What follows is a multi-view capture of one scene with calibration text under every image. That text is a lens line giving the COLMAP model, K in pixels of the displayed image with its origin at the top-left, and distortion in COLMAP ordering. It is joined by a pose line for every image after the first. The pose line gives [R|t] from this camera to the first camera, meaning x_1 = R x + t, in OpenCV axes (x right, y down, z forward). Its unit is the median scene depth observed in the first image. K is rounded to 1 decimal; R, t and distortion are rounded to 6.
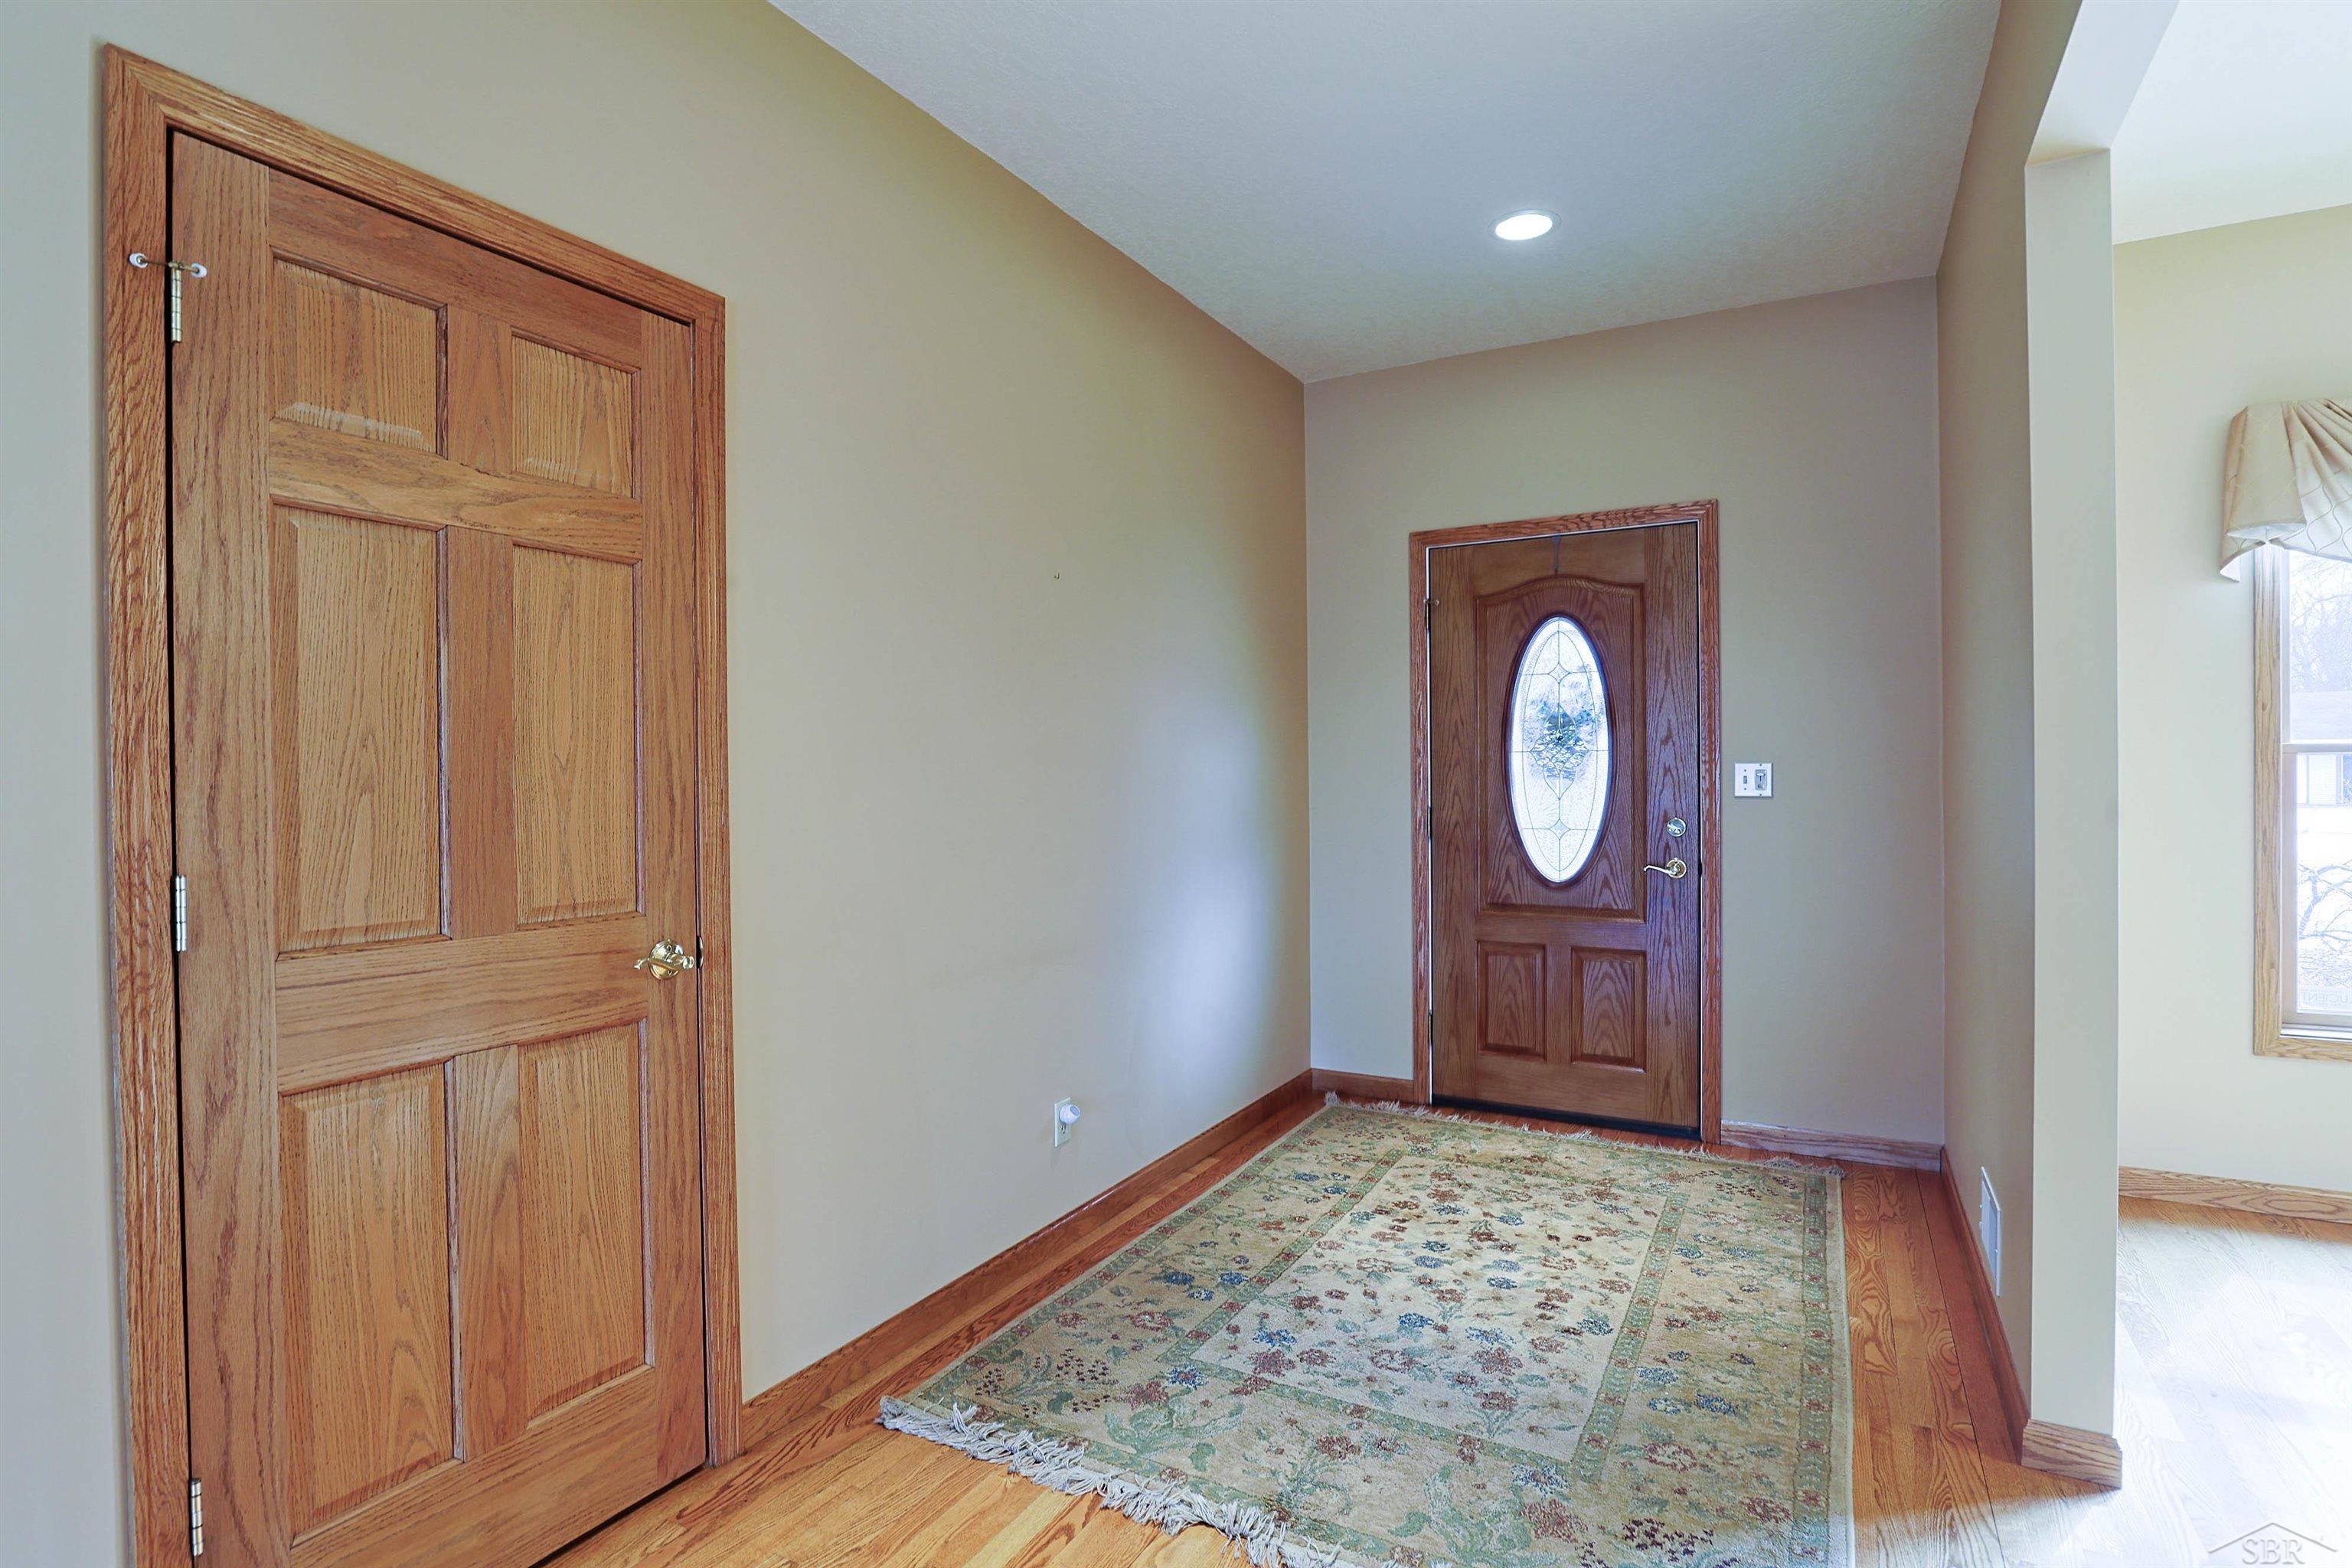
lens RADIAL K [[1142.9, 0, 1170.5], [0, 1142.9, 790.1], [0, 0, 1]] dist [-0.017523, 0.001372]
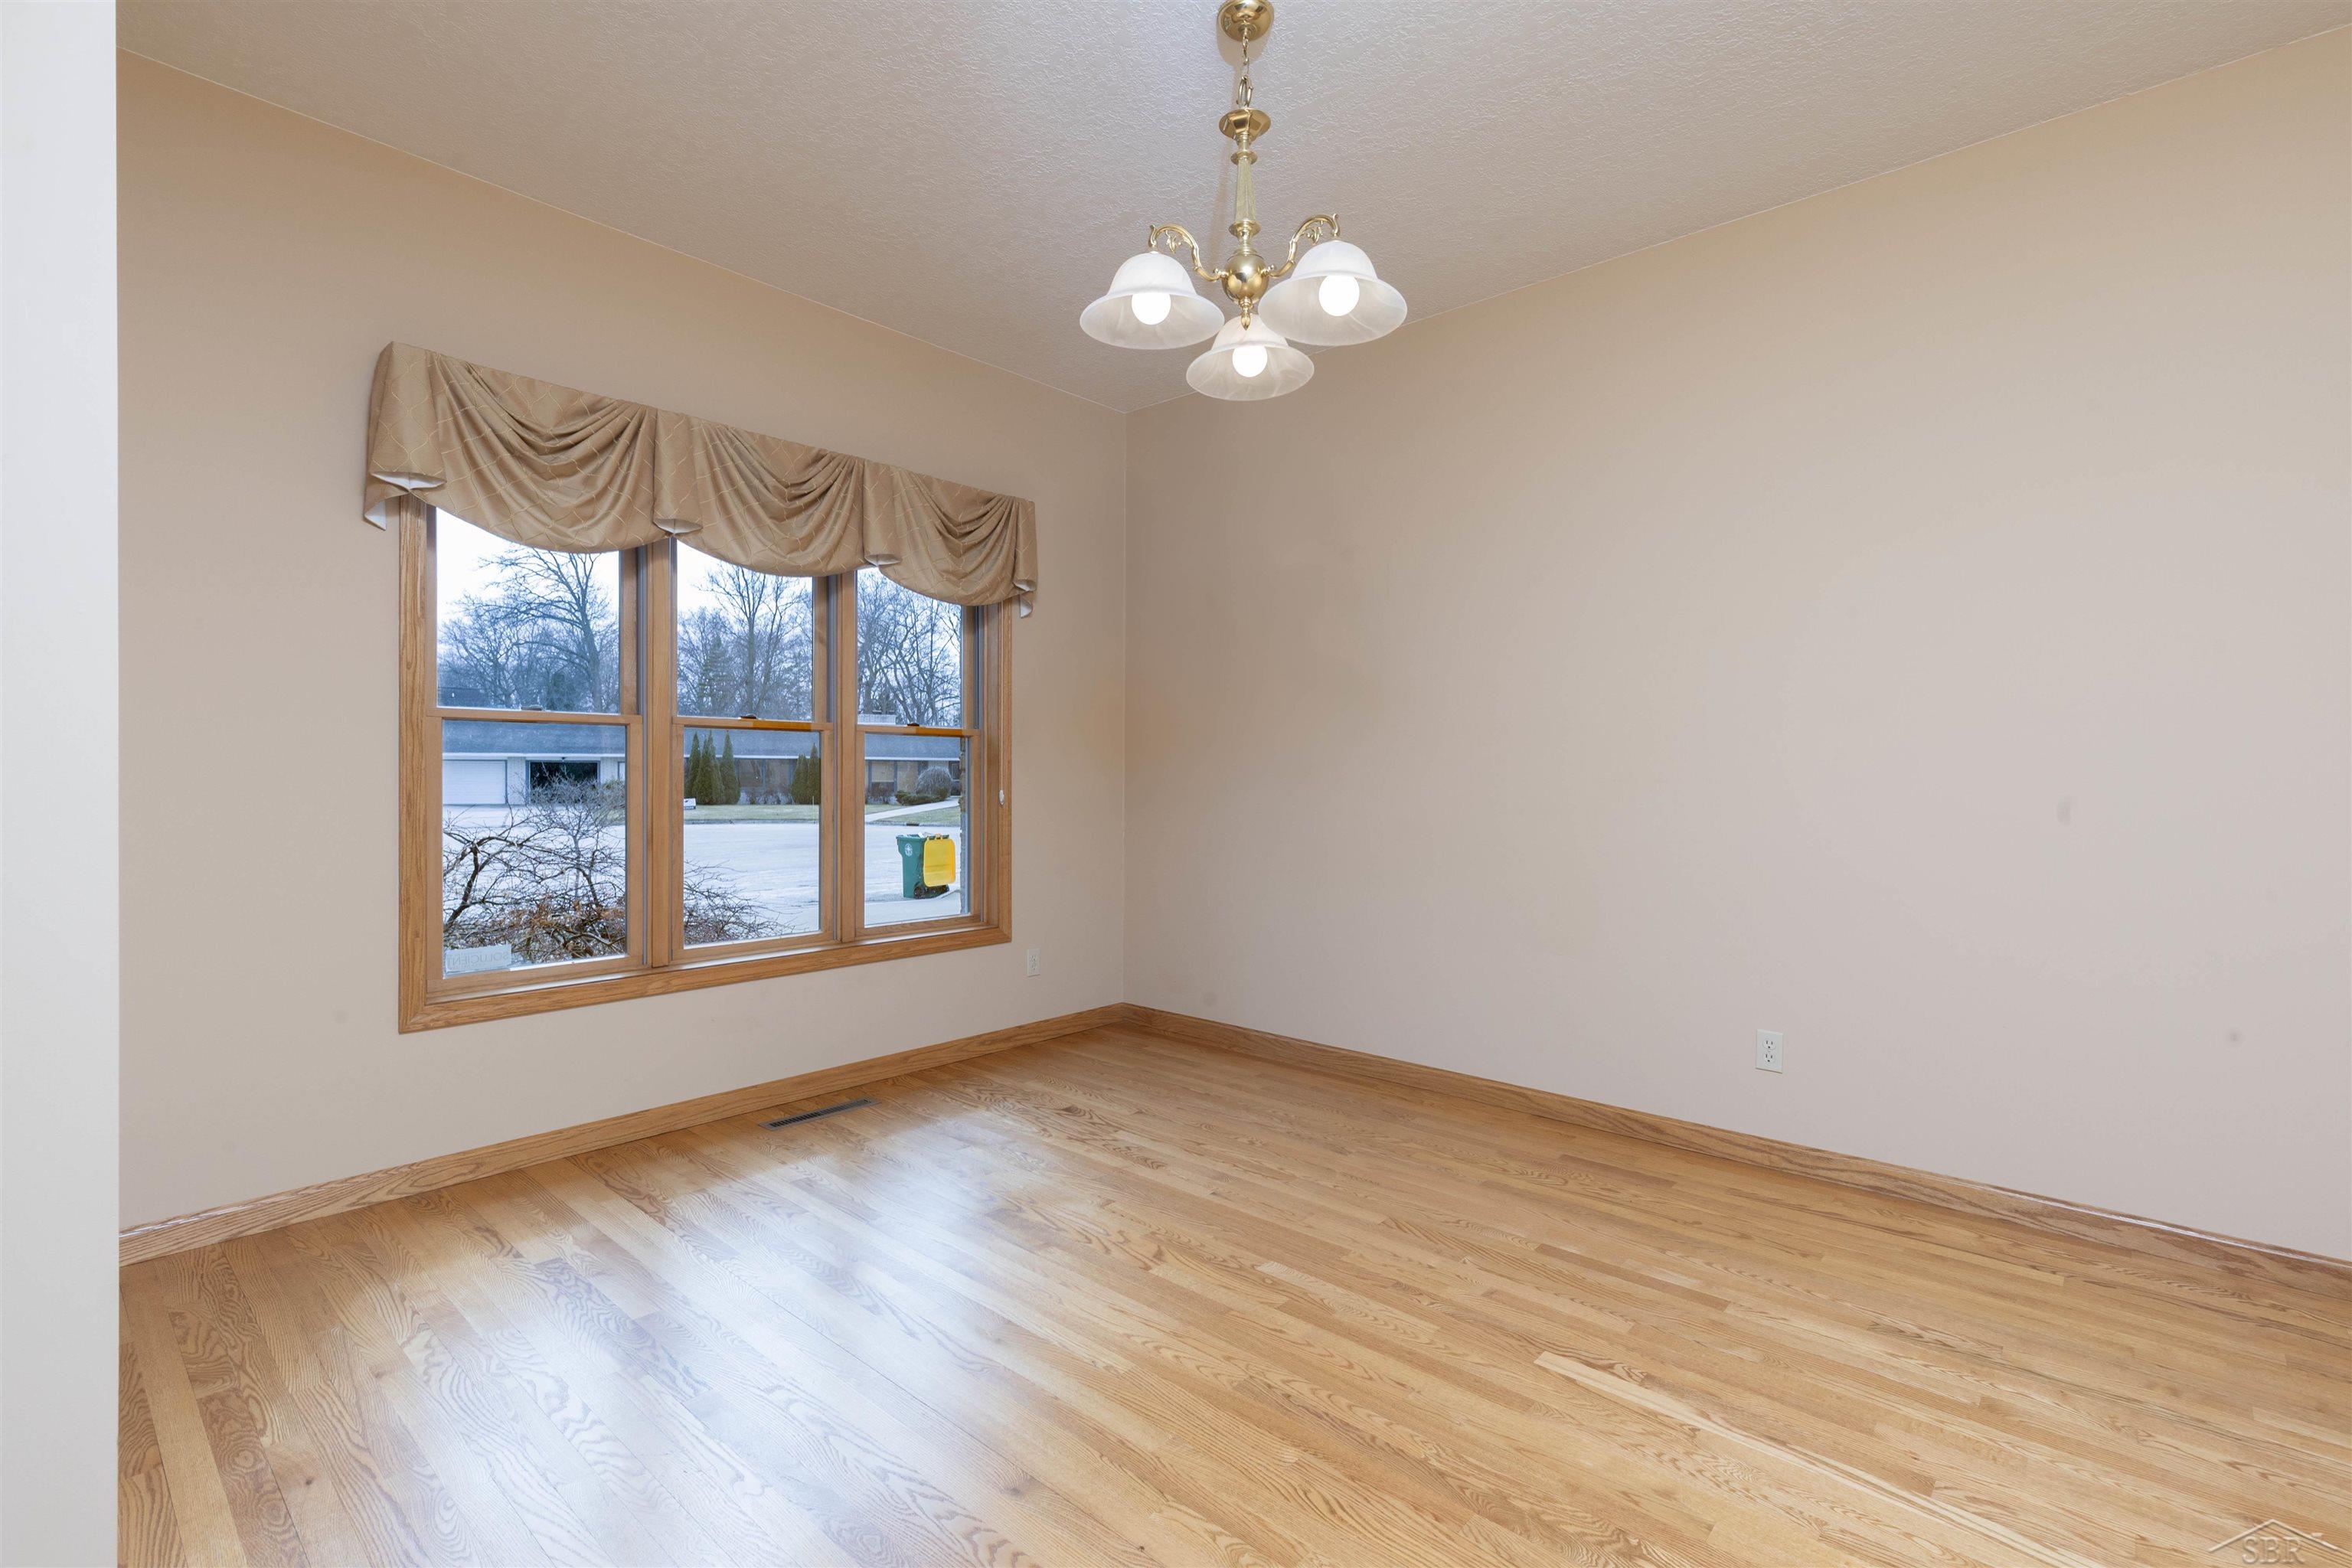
lens RADIAL K [[1054.0, 0, 1173.6], [0, 1054.0, 786.0], [0, 0, 1]] dist [0.012411, -0.000001]
pose [[0.218837, 0.008191, 0.975727, 0.351598], [0.001020, 0.999962, -0.008624, 0.054851], [-0.975761, 0.002882, 0.218820, 0.253557]]
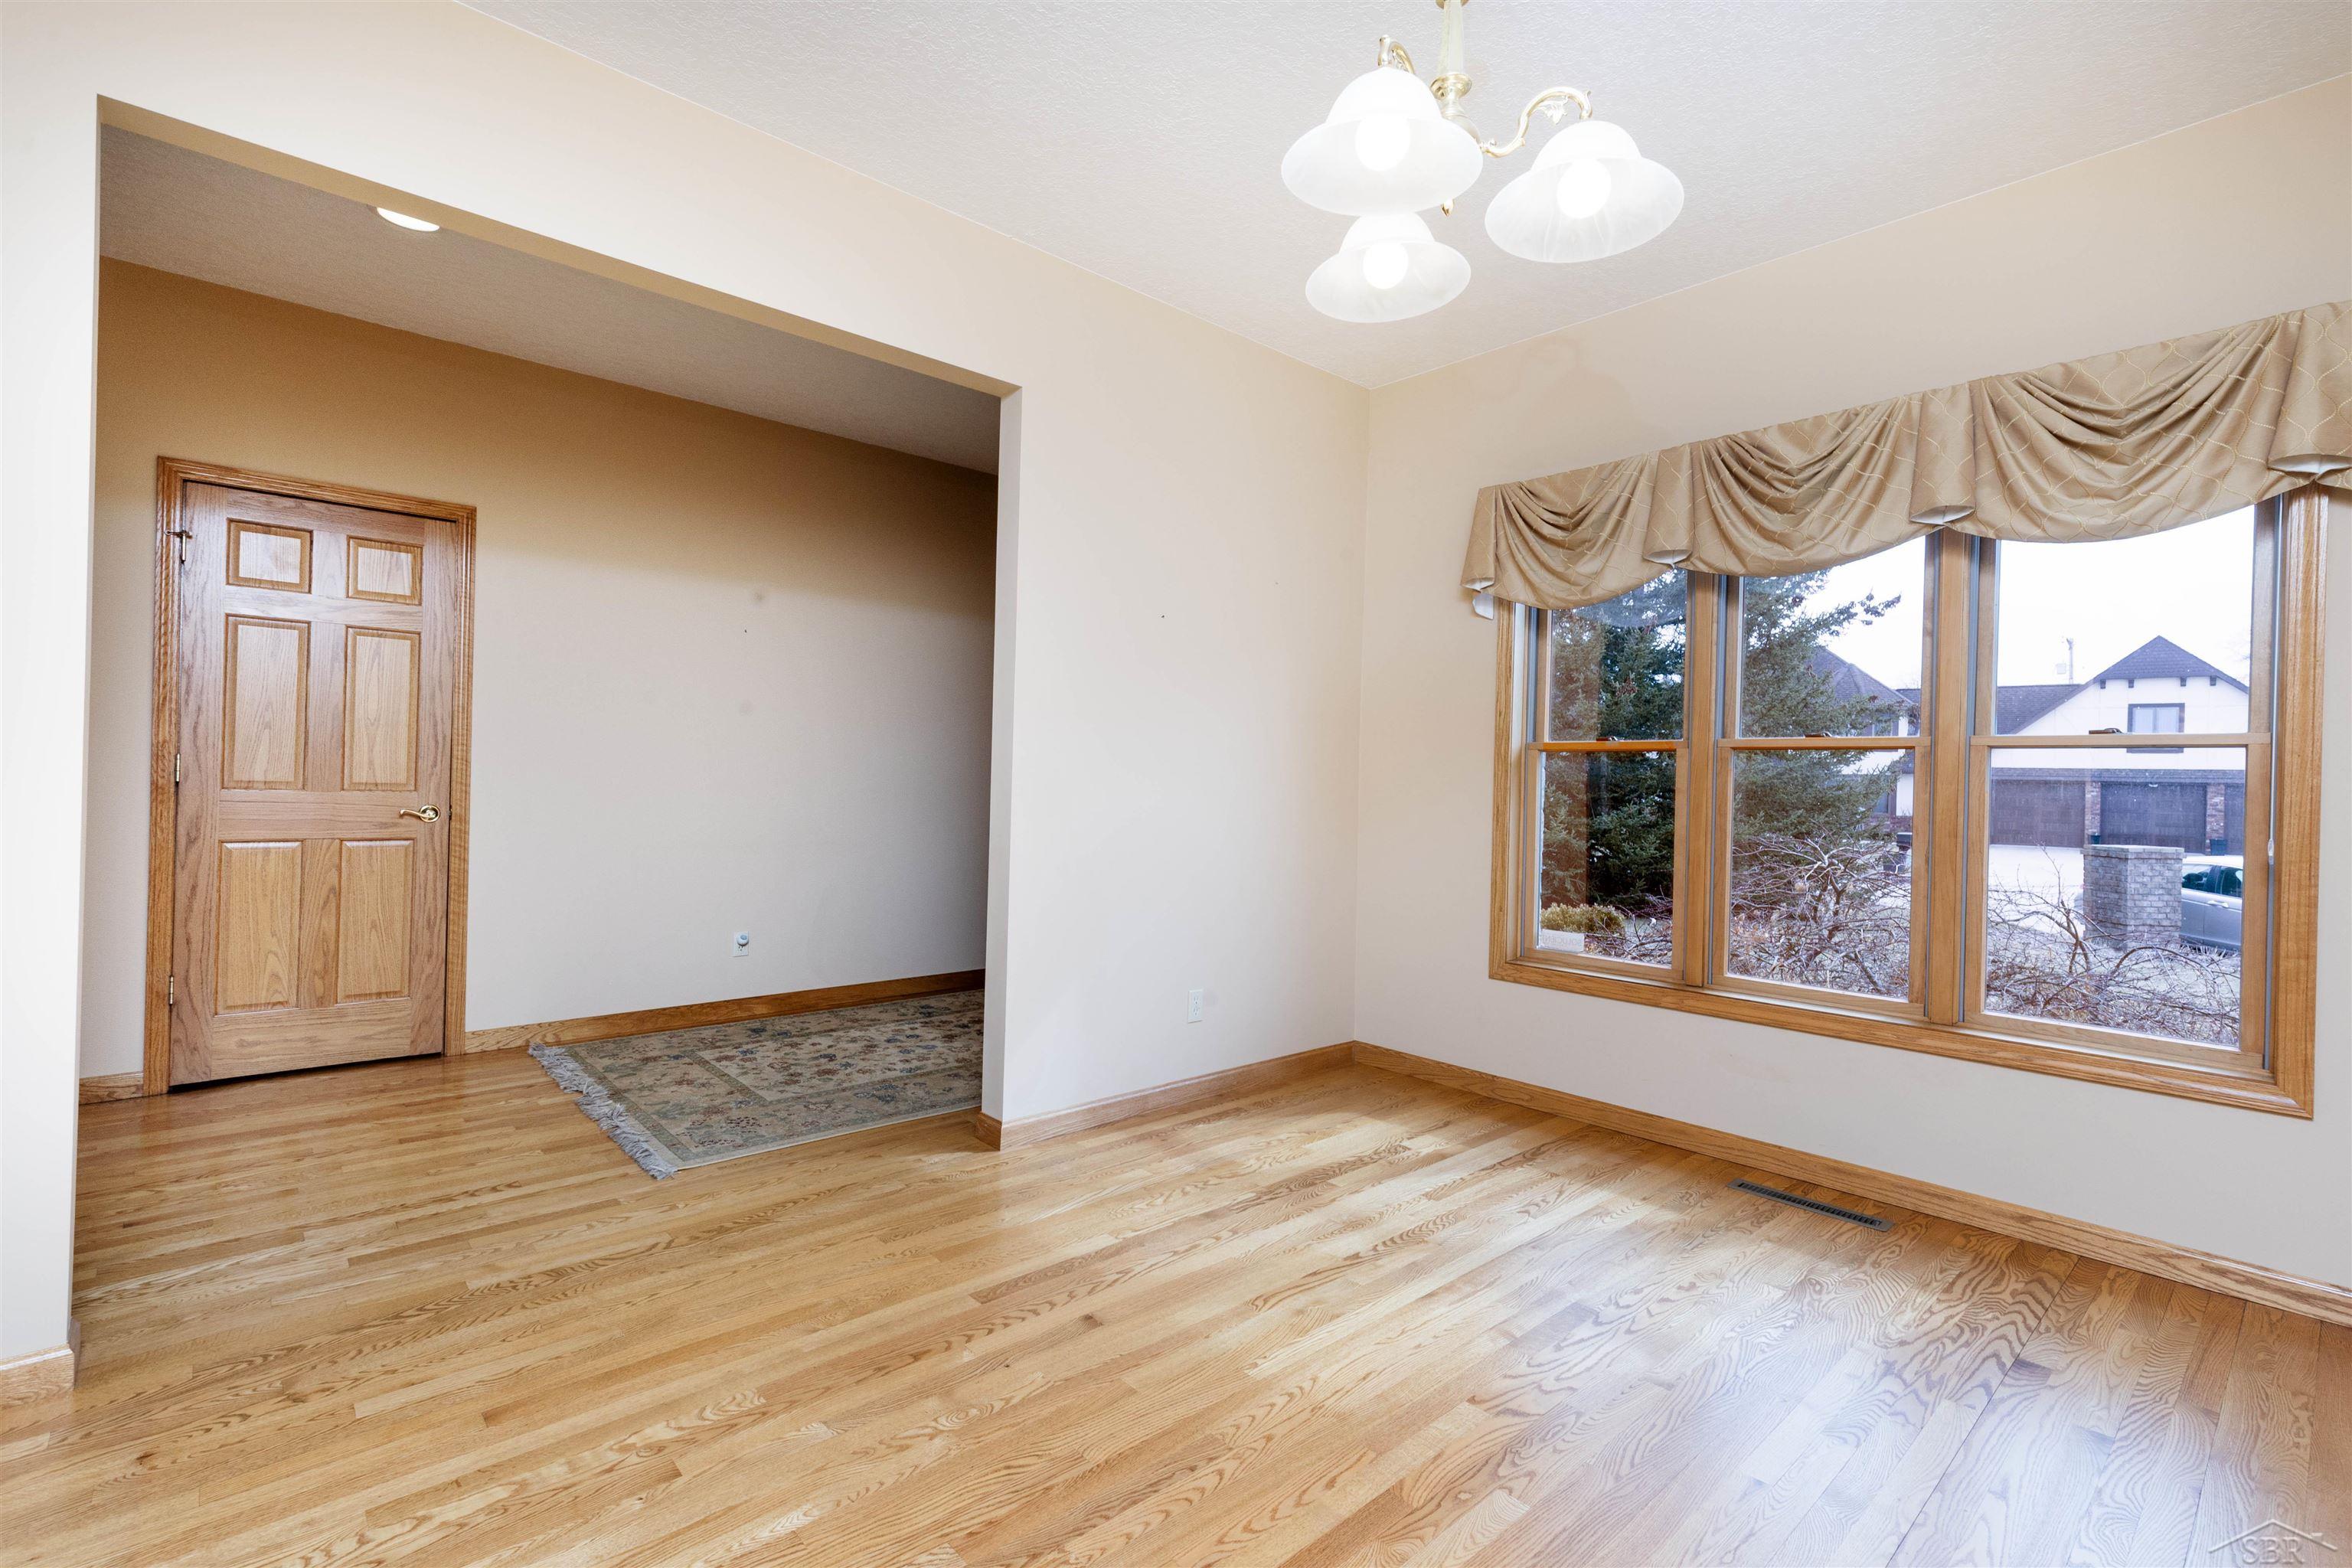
lens RADIAL K [[1054.0, 0, 1184.1], [0, 1054.0, 783.0], [0, 0, 1]] dist [0.012411, -0.000001]
pose [[0.948897, 0.038728, -0.313200, 1.565420], [-0.041772, 0.999123, -0.003010, 0.036364], [0.312808, 0.015939, 0.949683, -0.481983]]
